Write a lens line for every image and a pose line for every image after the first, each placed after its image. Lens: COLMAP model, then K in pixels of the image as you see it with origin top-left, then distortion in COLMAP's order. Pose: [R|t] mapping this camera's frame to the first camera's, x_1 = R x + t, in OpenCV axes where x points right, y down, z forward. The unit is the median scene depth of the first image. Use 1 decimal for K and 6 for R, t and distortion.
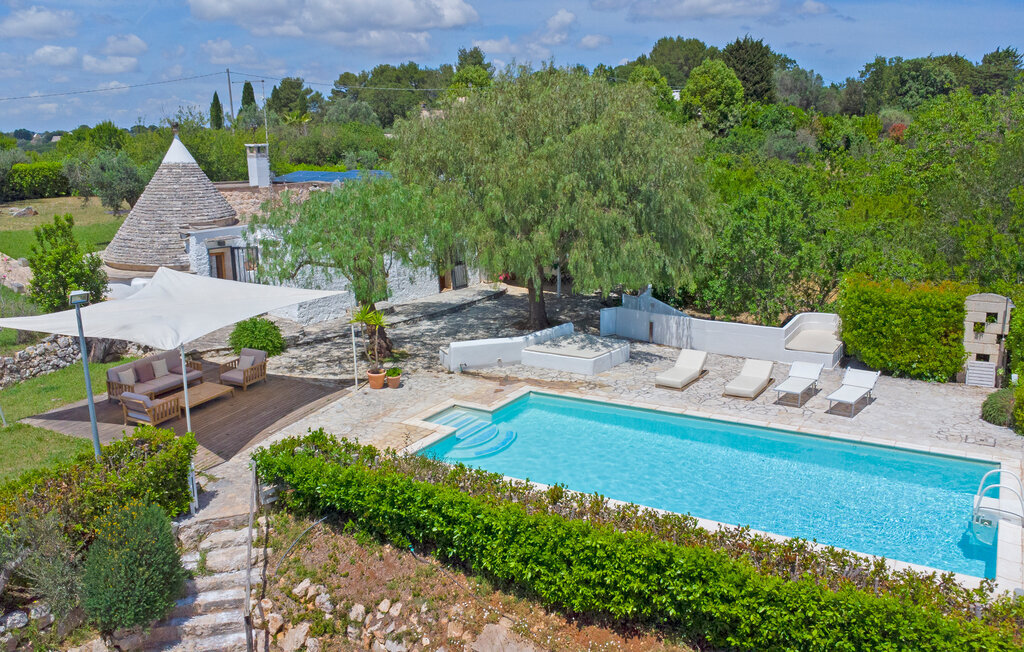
lens RADIAL K [[851.7, 0, 504.6], [0, 851.7, 314.7], [0, 0, 1]] dist [0.020655, 0.004834]
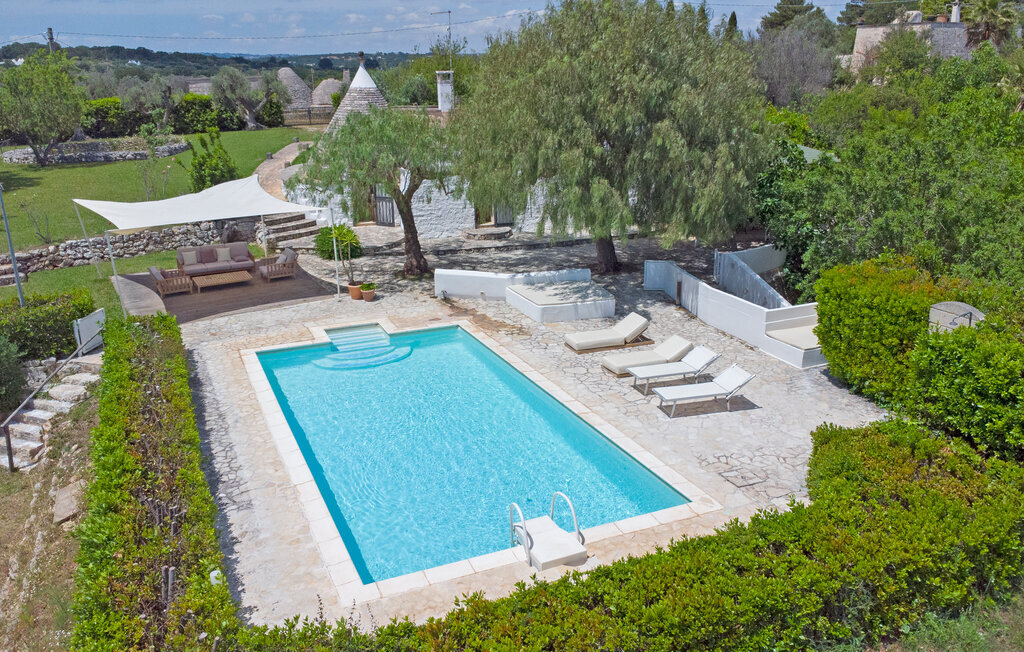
lens RADIAL K [[851.7, 0, 504.6], [0, 851.7, 314.7], [0, 0, 1]] dist [0.020655, 0.004834]
pose [[0.803240, 0.170224, -0.570814, 0.615682], [-0.119084, 0.984842, 0.126118, -0.053907], [0.583630, -0.033328, 0.811335, 0.200540]]
